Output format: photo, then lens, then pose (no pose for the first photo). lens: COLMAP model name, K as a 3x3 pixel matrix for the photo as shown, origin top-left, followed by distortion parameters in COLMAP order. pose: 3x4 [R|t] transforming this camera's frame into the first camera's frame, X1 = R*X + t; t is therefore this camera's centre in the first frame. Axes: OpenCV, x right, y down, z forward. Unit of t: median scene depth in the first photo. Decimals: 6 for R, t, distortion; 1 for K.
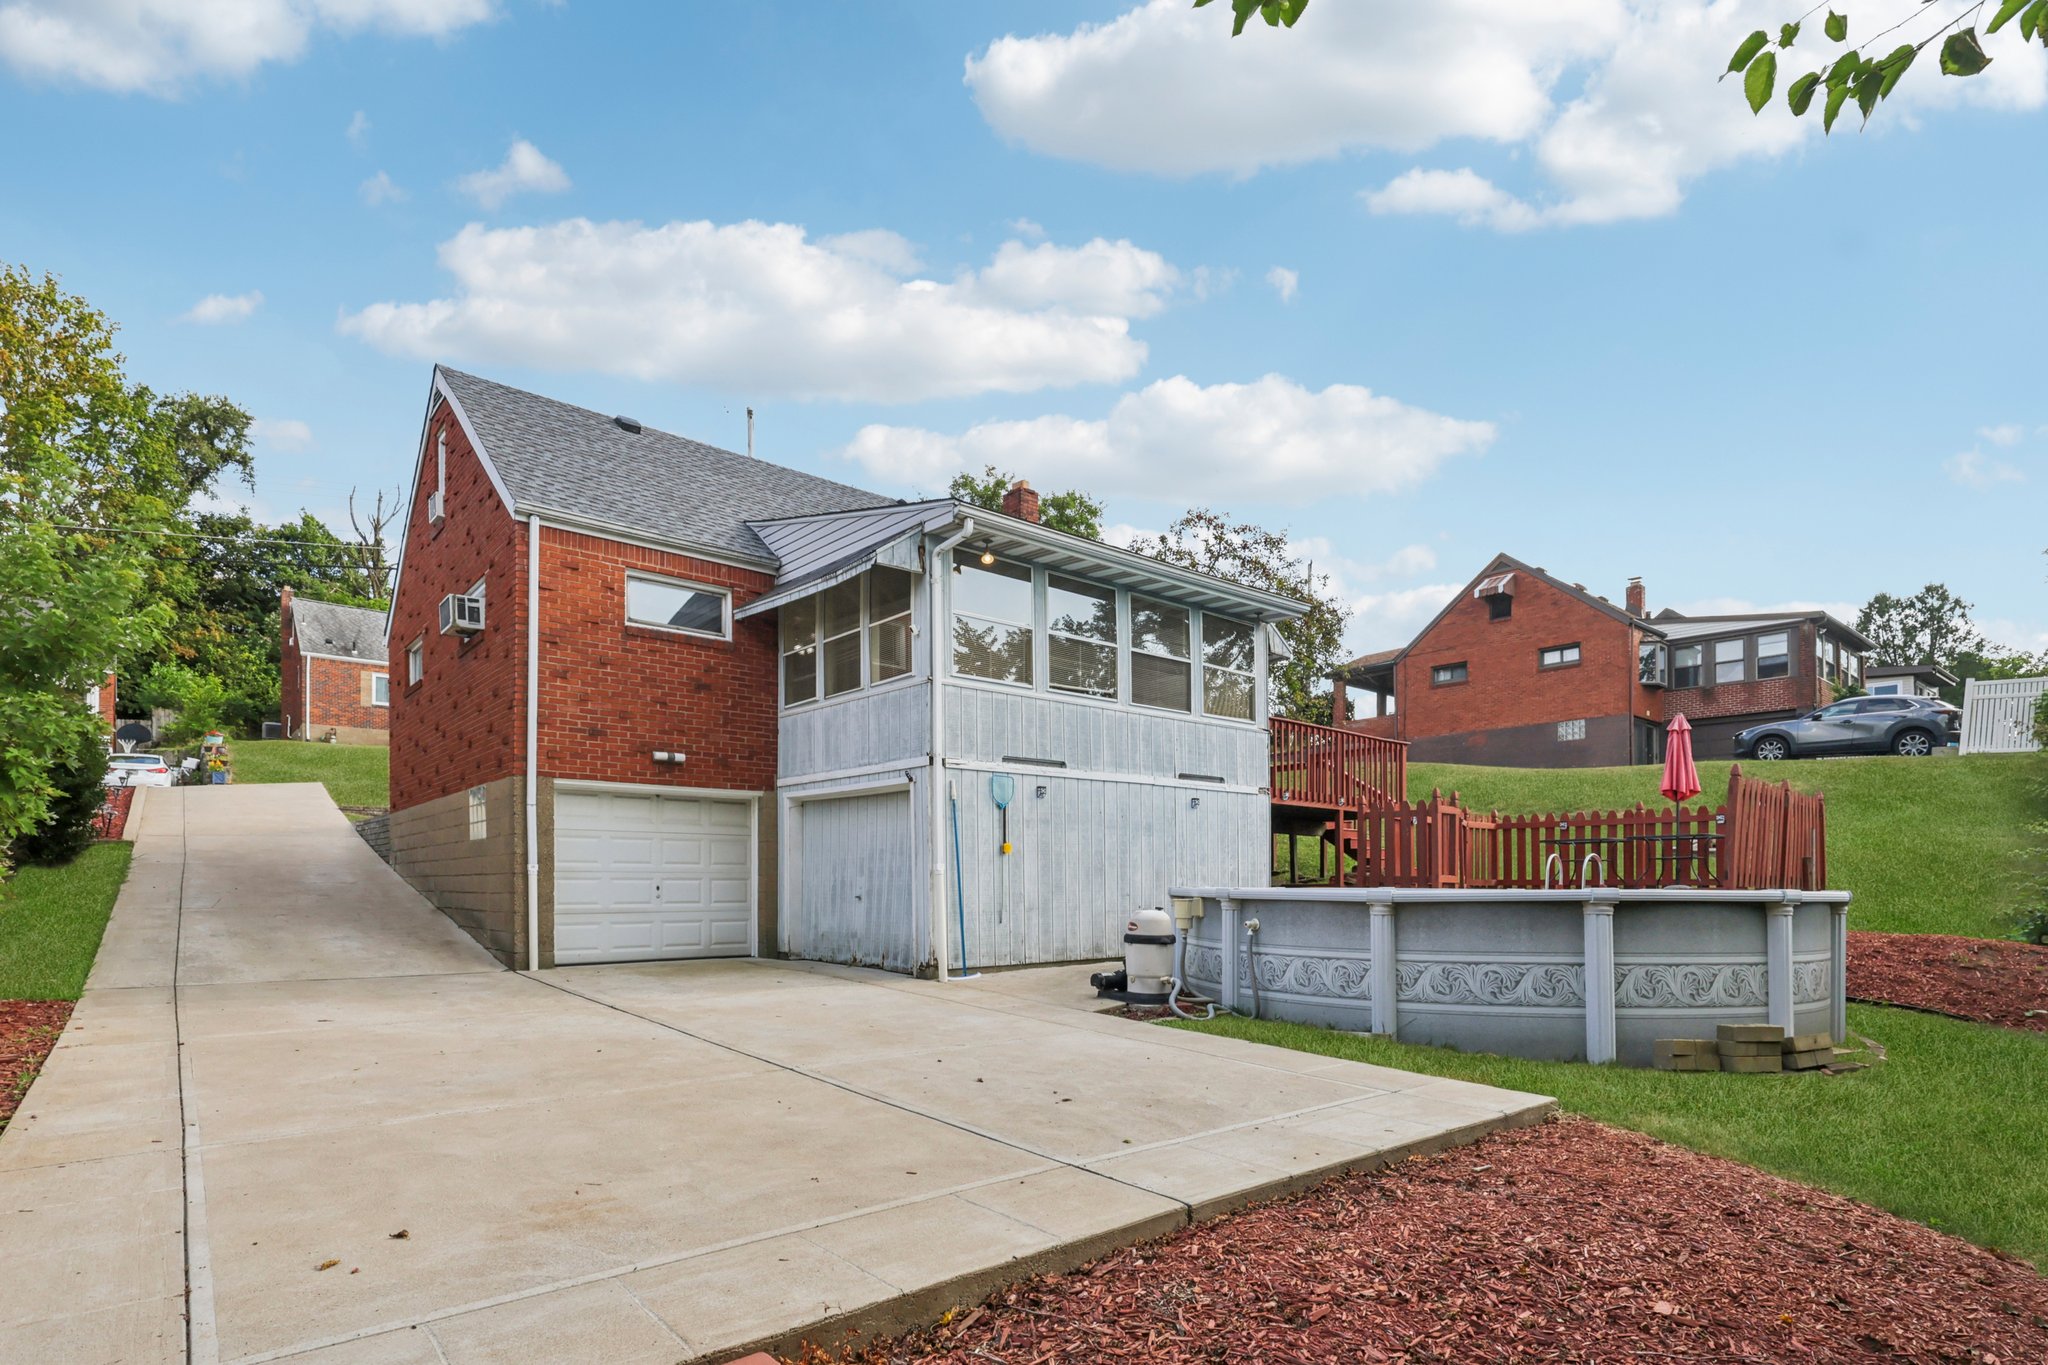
lens RADIAL K [[992.0, 0, 1064.3], [0, 992.0, 682.9], [0, 0, 1]] dist [0.000427, 0.000828]
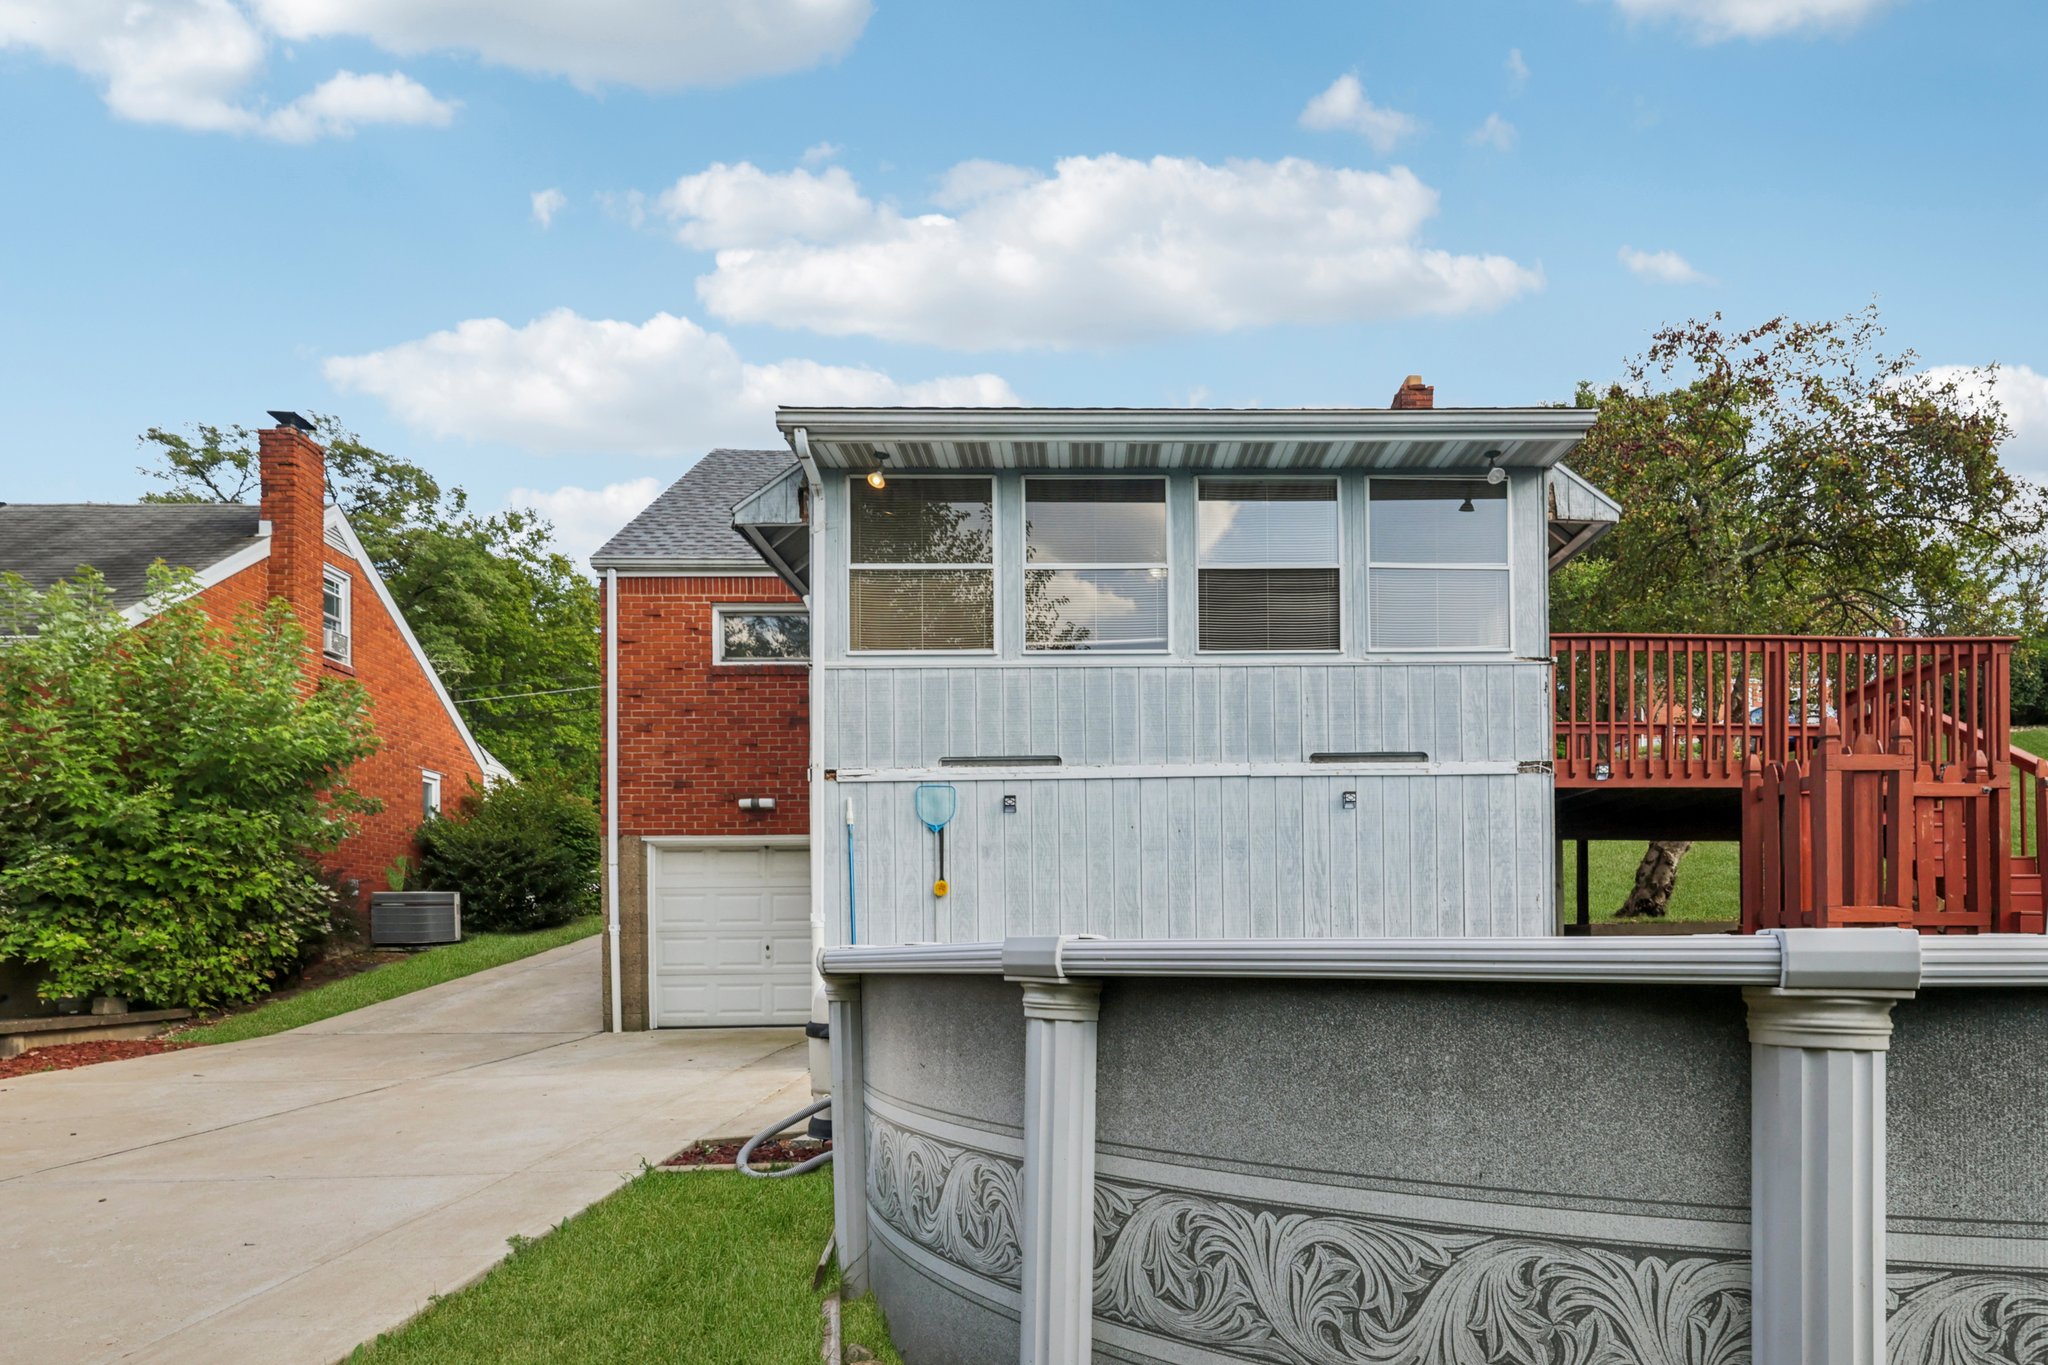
lens RADIAL K [[1080.5, 0, 1024.2], [0, 1080.5, 810.0], [0, 0, 1]] dist [-0.001596, -0.000020]
pose [[0.773974, -0.087721, -0.627112, 0.413375], [0.138297, 0.989866, 0.032222, 0.085144], [0.617931, -0.111667, 0.778262, 0.401693]]
